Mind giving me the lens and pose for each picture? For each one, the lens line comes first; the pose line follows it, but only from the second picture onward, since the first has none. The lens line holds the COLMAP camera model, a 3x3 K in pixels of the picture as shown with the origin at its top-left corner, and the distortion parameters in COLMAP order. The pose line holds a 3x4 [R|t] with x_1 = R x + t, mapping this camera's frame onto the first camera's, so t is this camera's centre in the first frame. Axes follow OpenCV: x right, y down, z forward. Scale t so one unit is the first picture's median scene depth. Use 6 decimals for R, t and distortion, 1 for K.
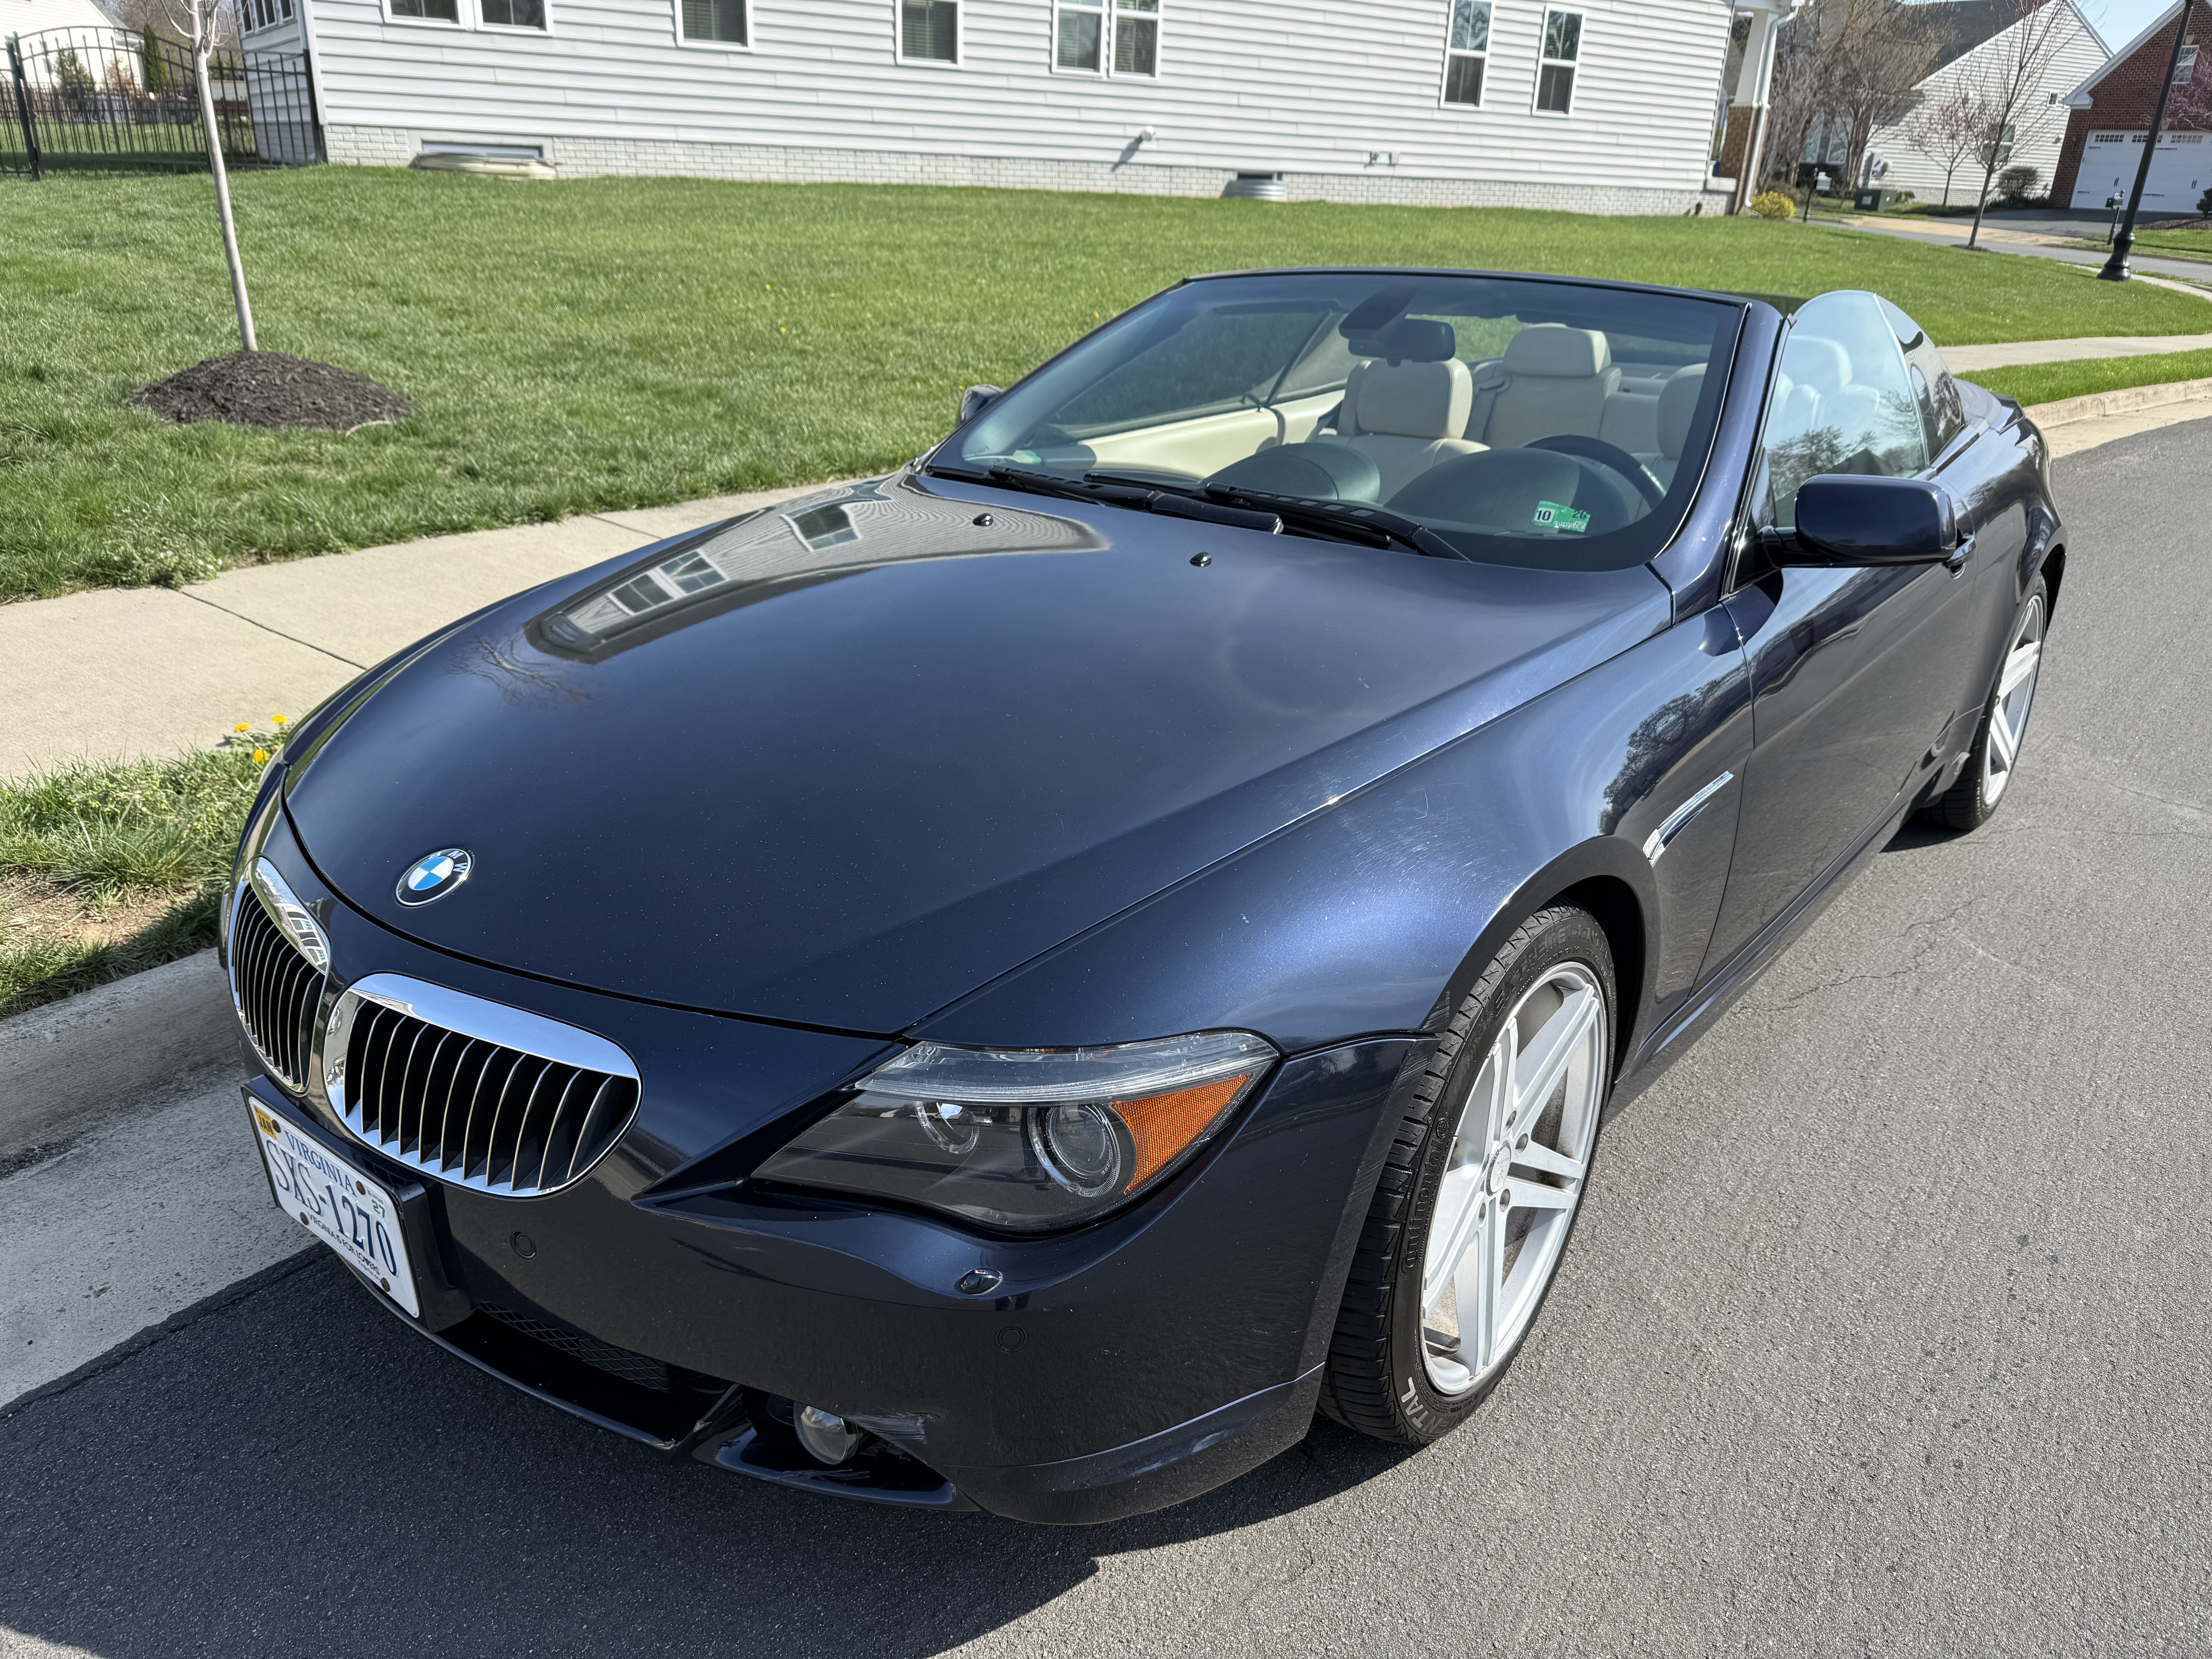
lens RADIAL K [[1540.0, 0, 1109.5], [0, 1540.0, 836.6], [0, 0, 1]] dist [0.016230, -0.020165]
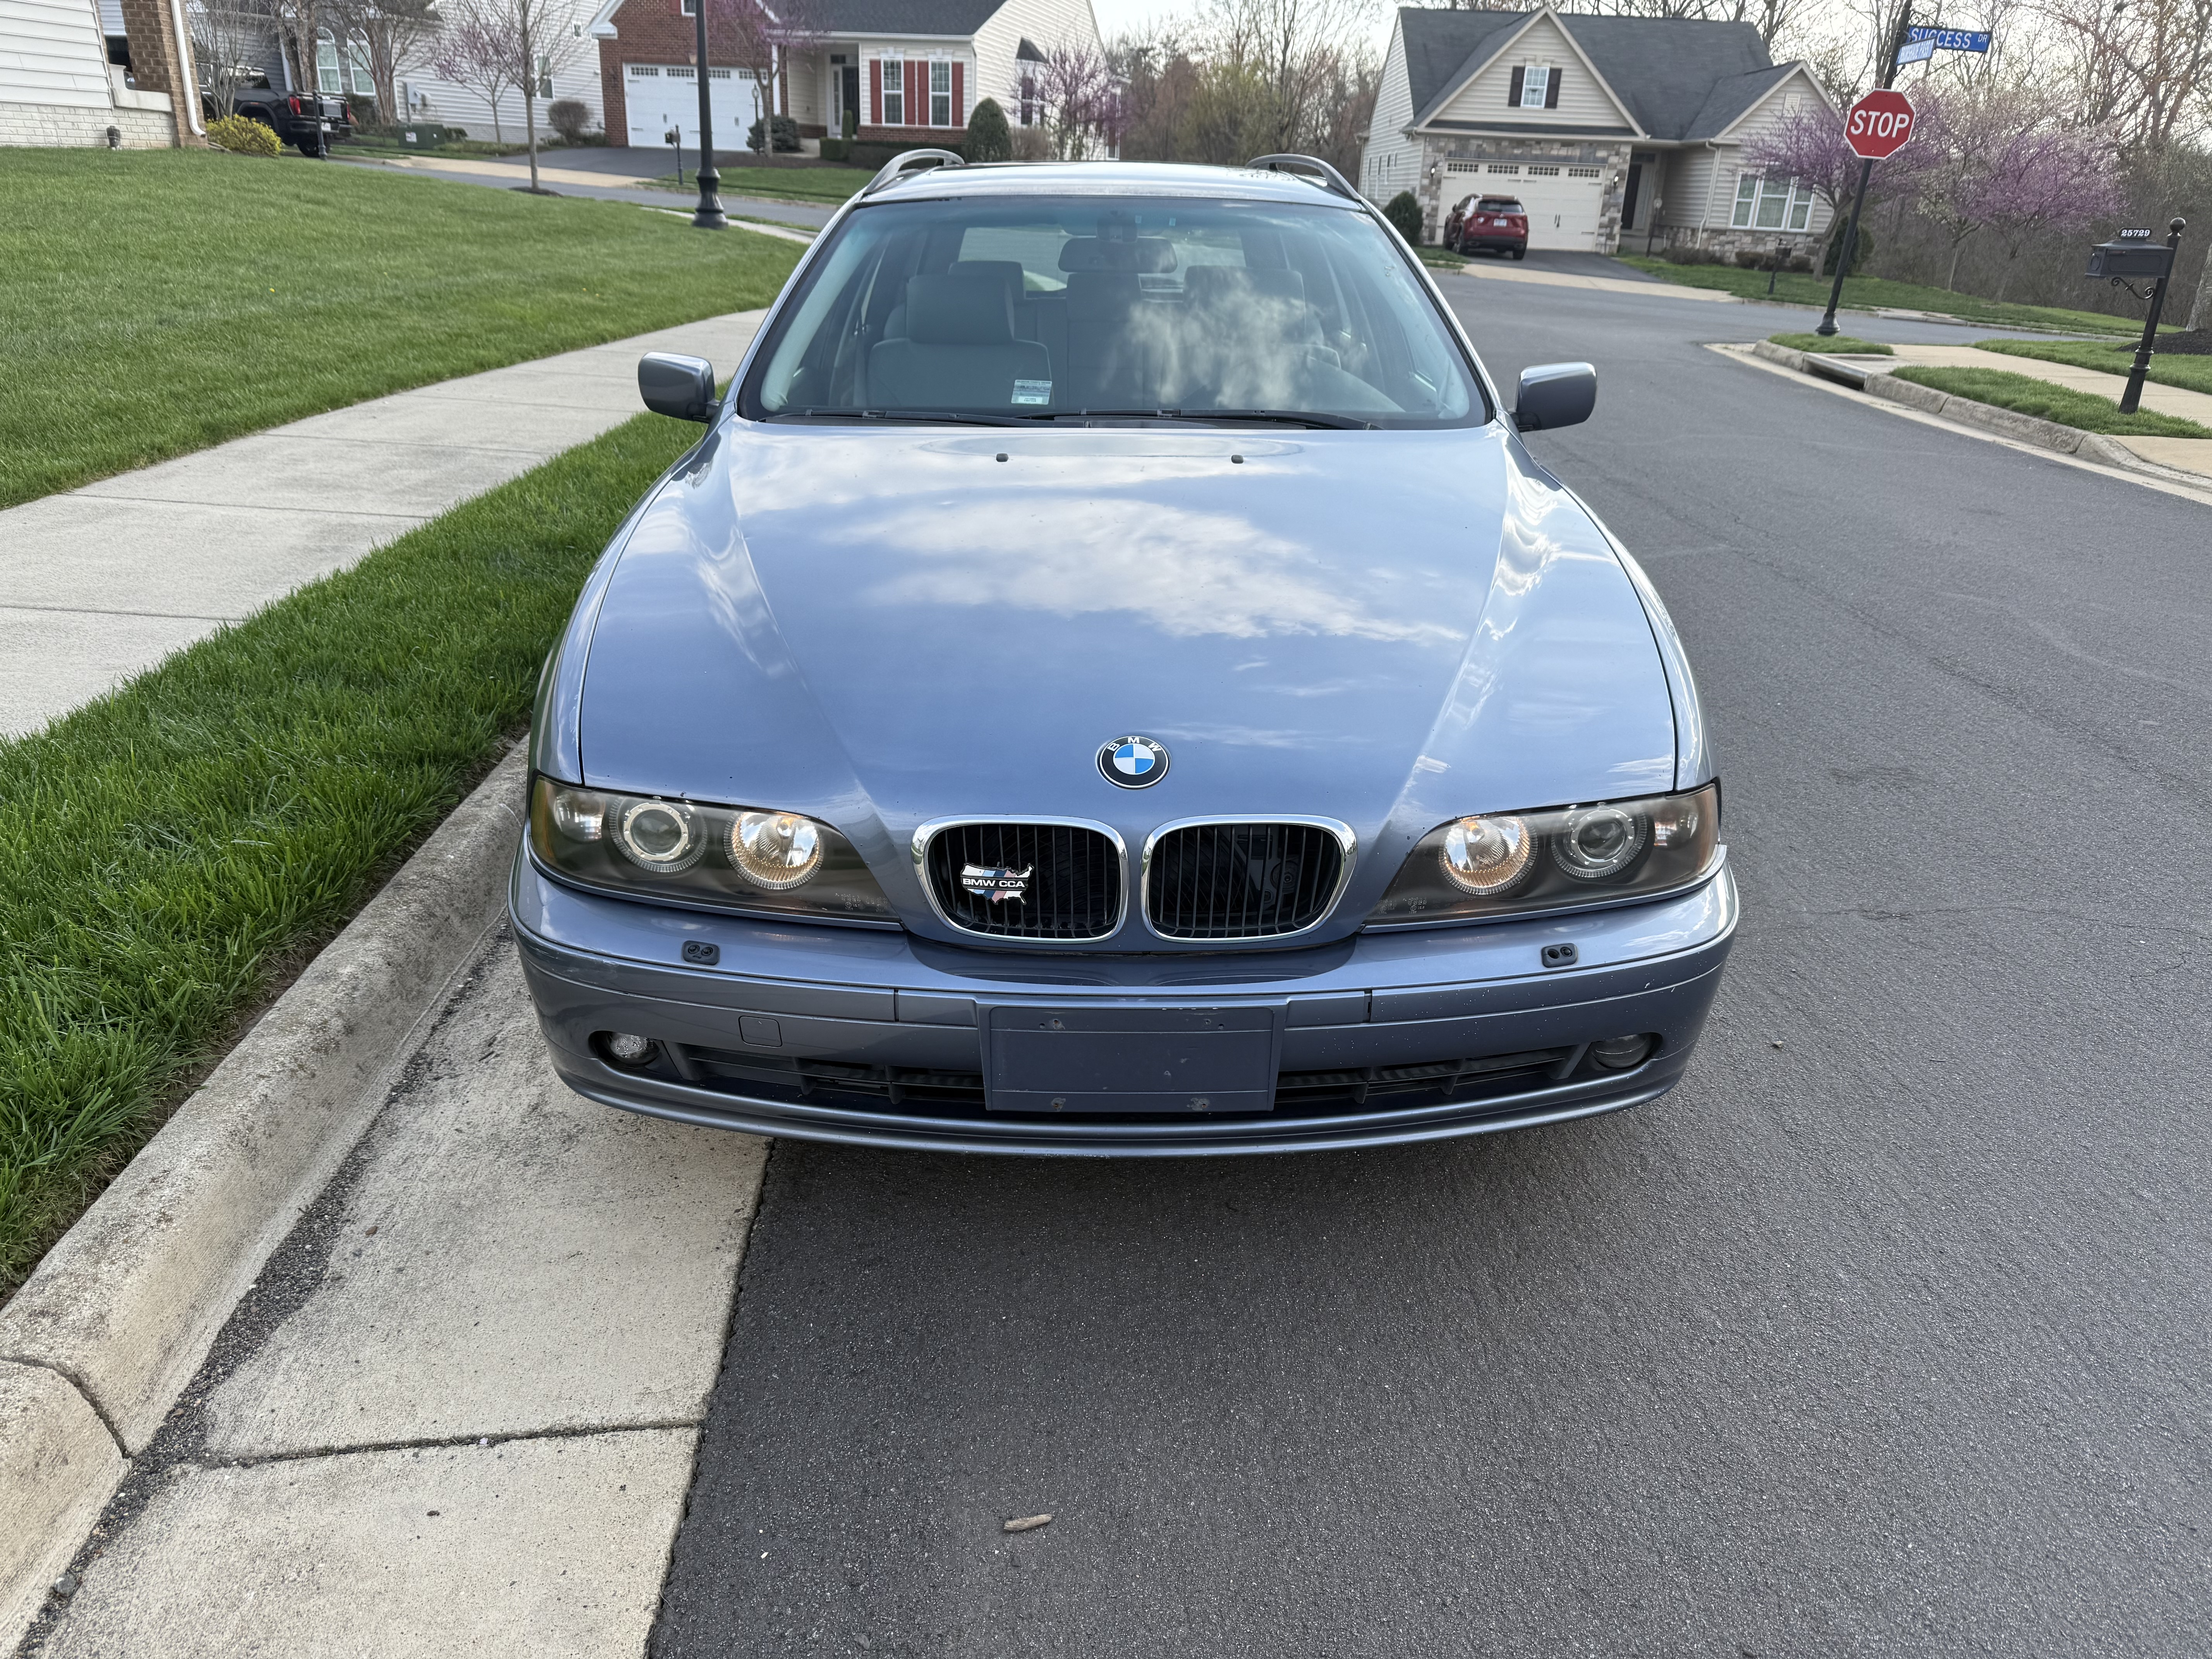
lens RADIAL K [[1573.1, 0, 1110.0], [0, 1573.1, 820.2], [0, 0, 1]] dist [0.004169, -0.004543]
pose [[0.697401, -0.280196, 0.659638, 0.119021], [0.270786, 0.955199, 0.119455, -0.076383], [-0.663557, 0.095313, 0.742030, 0.201362]]
